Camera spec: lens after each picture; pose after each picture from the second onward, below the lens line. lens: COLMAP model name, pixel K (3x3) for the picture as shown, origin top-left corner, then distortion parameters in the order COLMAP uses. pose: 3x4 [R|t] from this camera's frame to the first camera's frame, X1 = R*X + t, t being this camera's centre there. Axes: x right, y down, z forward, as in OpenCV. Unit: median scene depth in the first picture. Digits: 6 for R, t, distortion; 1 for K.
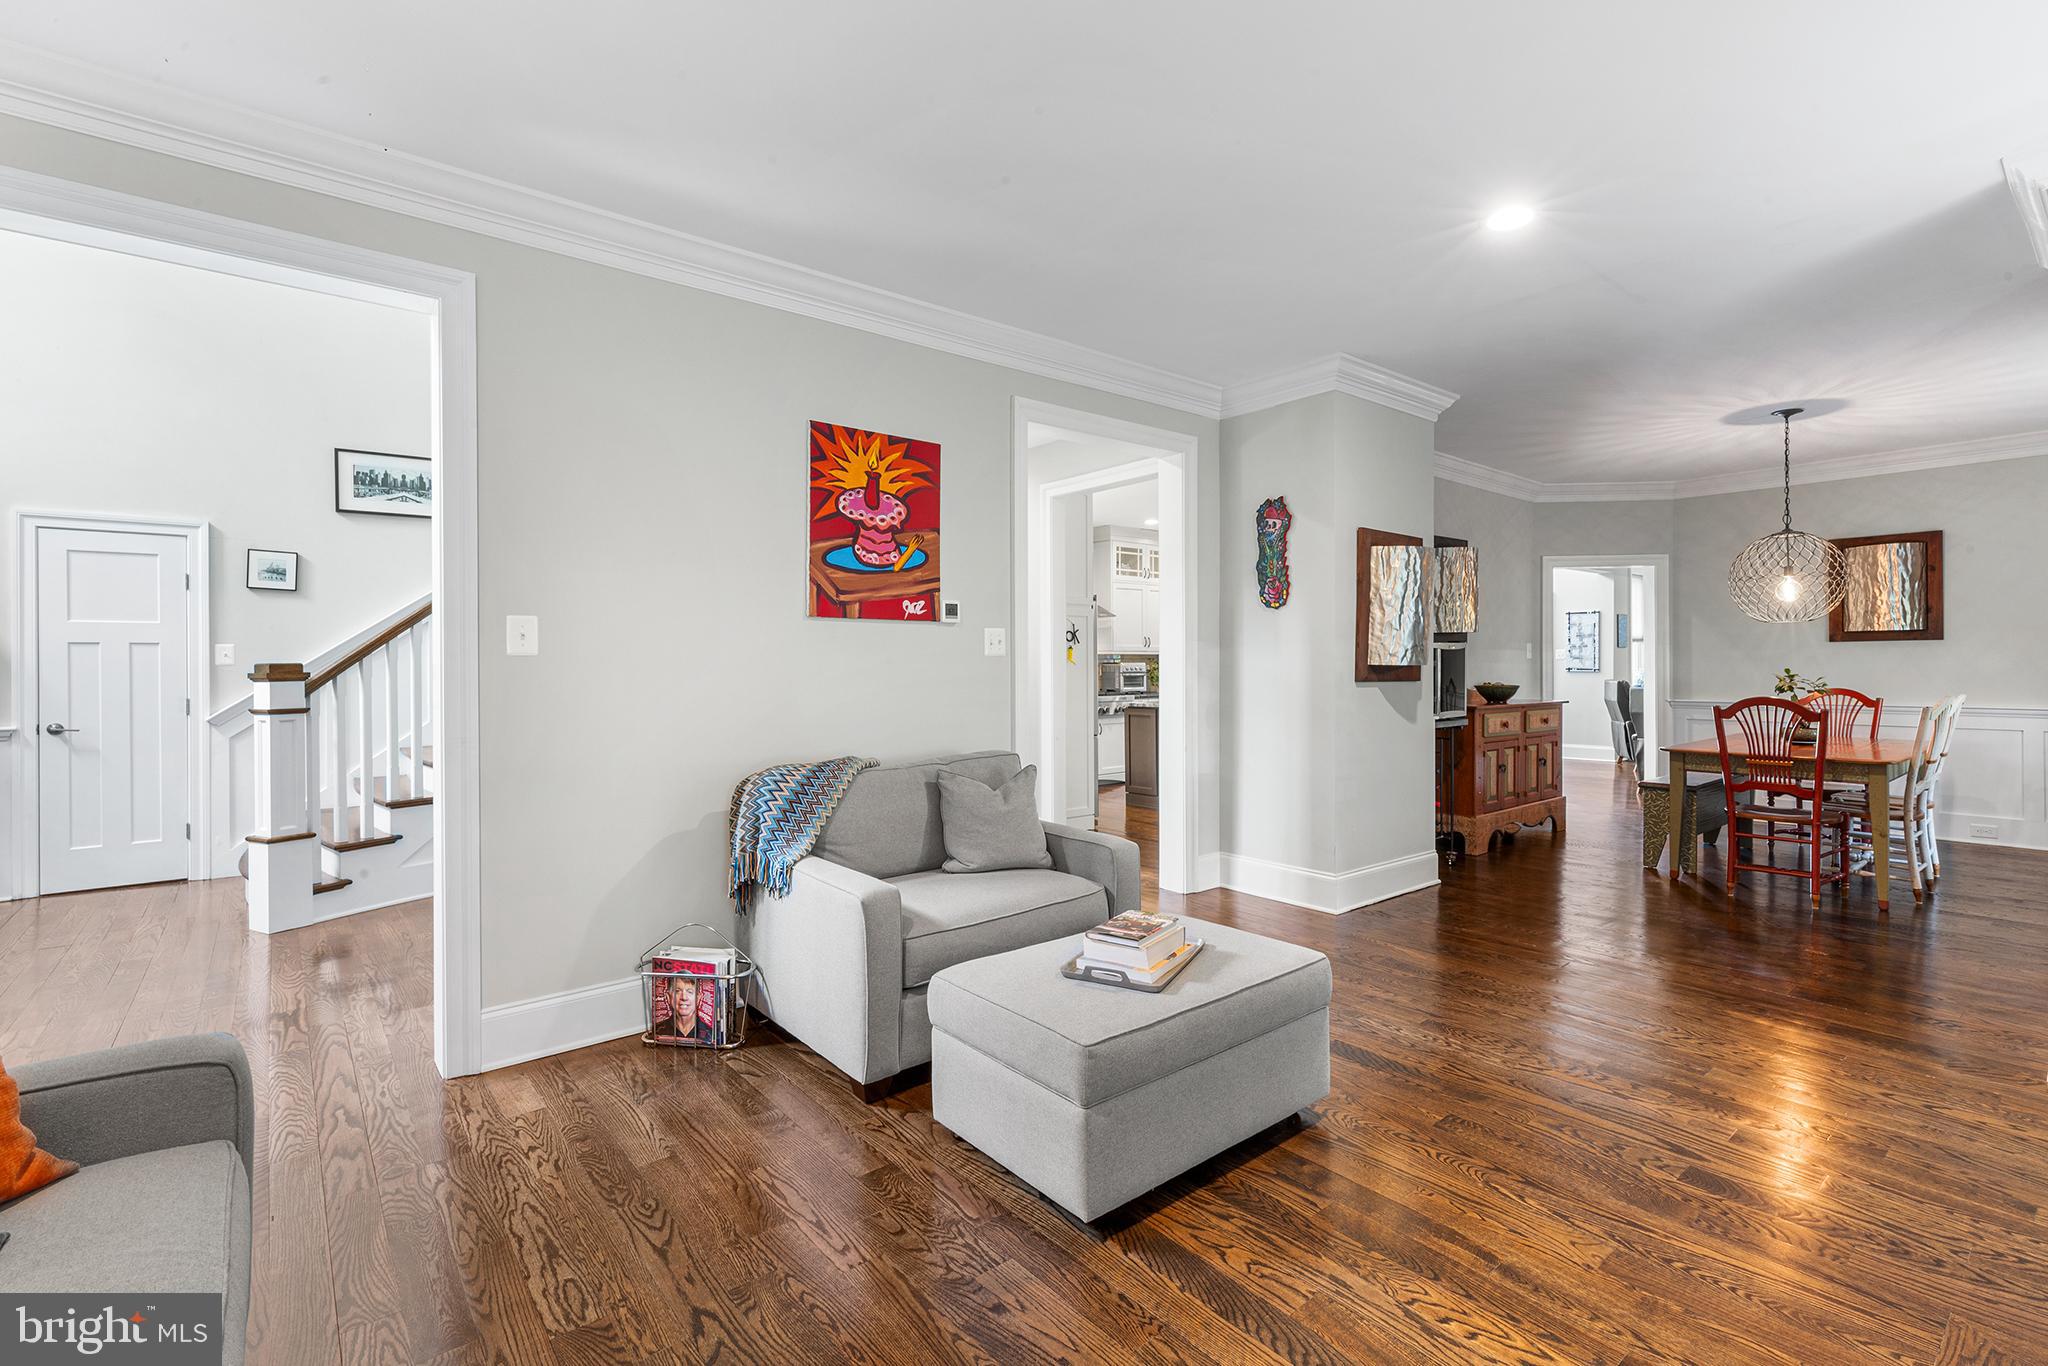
lens RADIAL K [[942.1, 0, 1023.9], [0, 942.1, 674.4], [0, 0, 1]] dist [-0.000479, -0.000204]
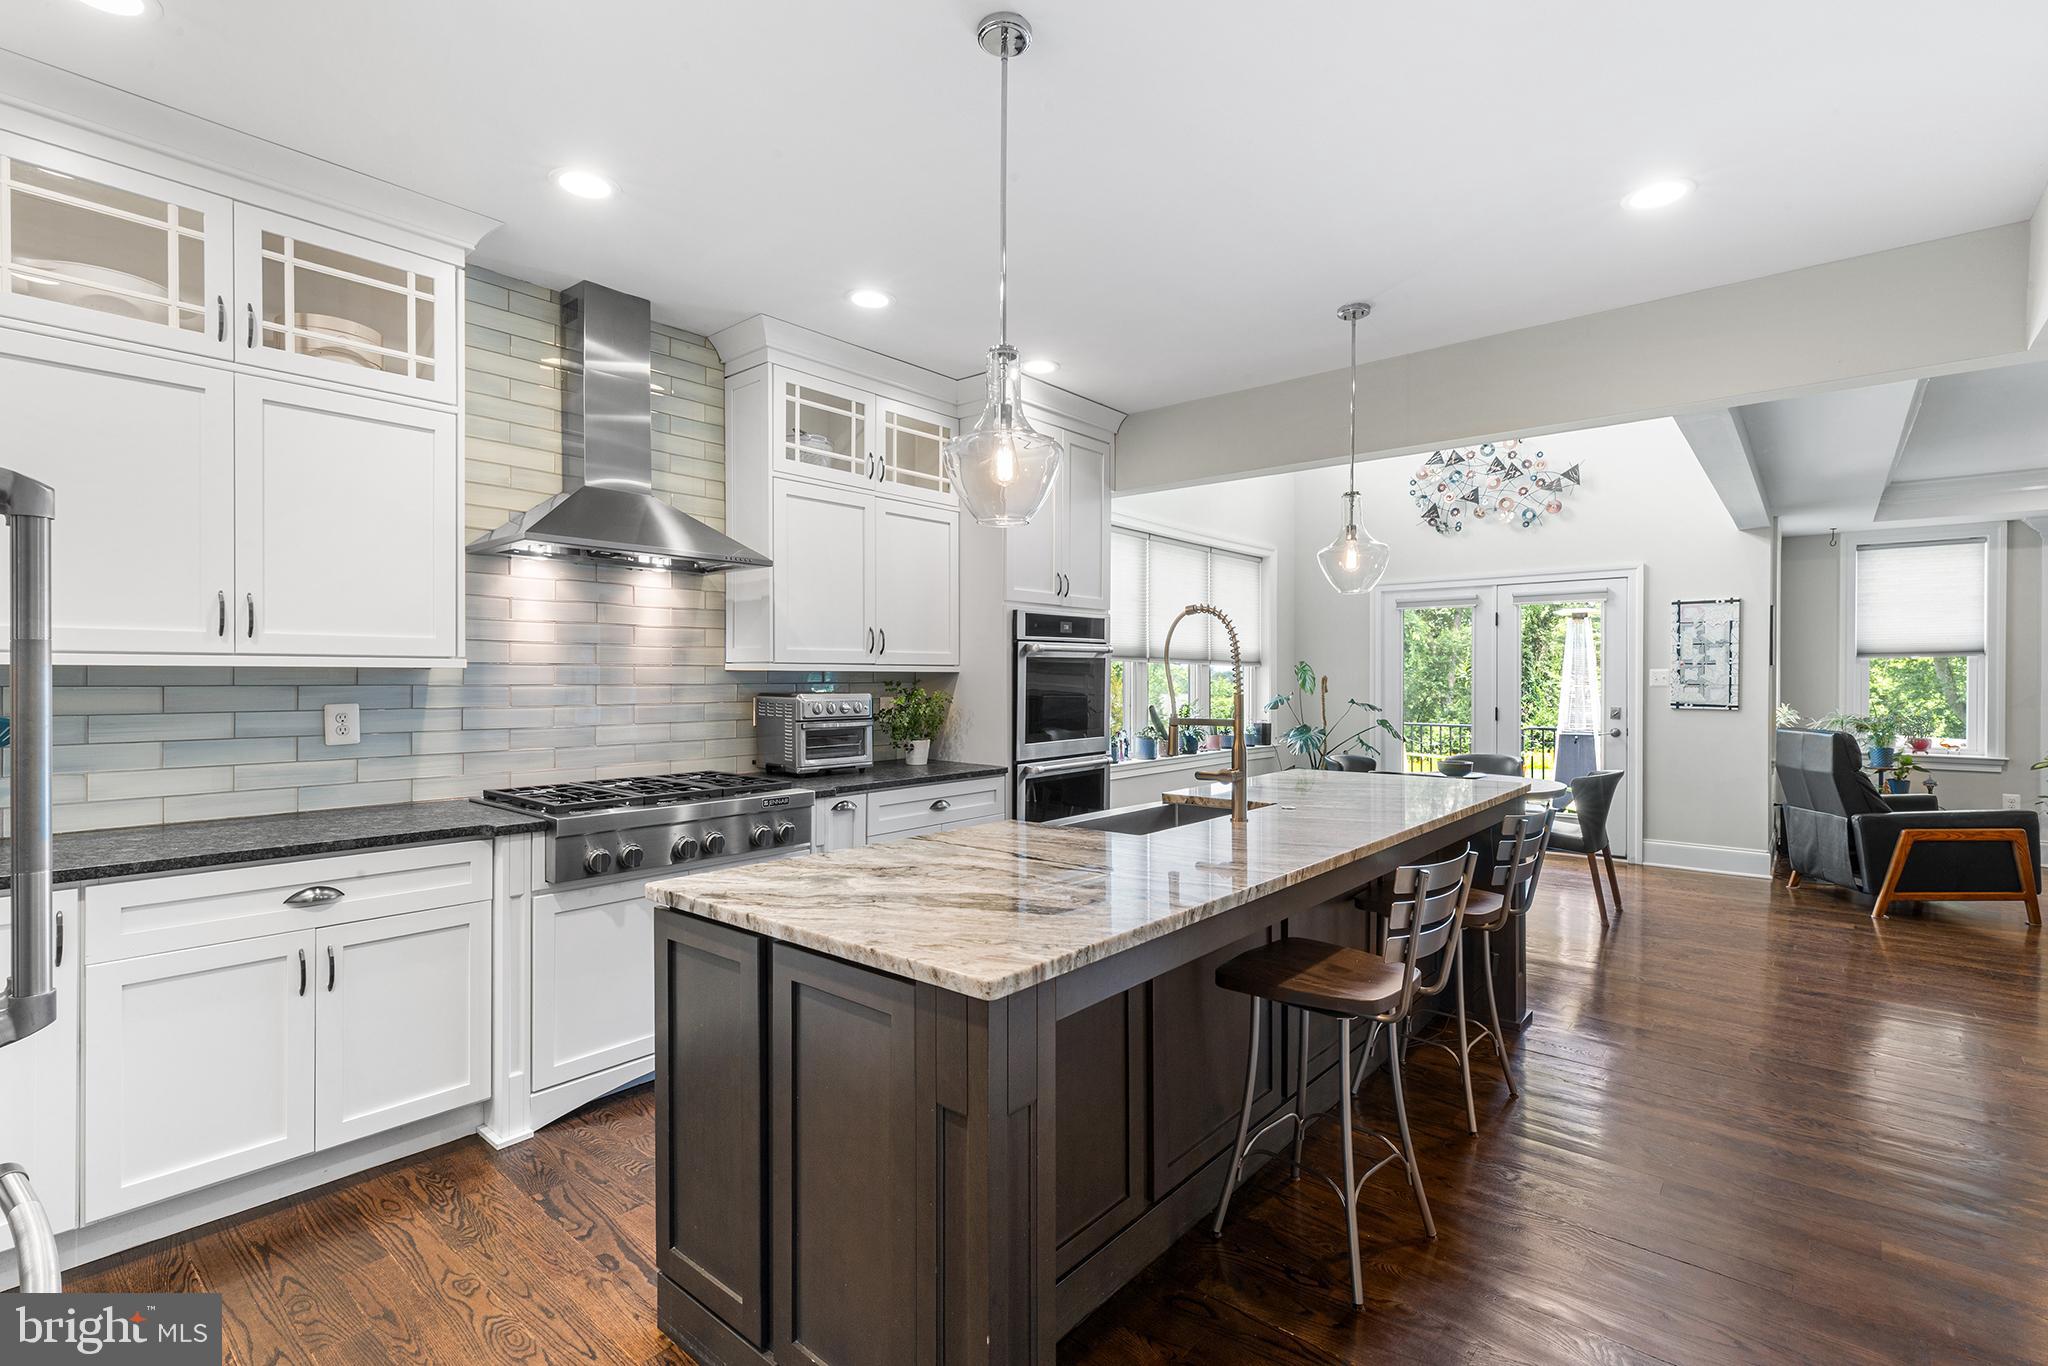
lens RADIAL K [[942.1, 0, 1027.9], [0, 942.1, 685.4], [0, 0, 1]] dist [-0.000479, -0.000204]
pose [[0.984519, 0.005414, 0.175195, 0.120170], [-0.004365, 0.999970, -0.006371, -0.012874], [-0.175224, 0.005508, 0.984513, 0.579706]]
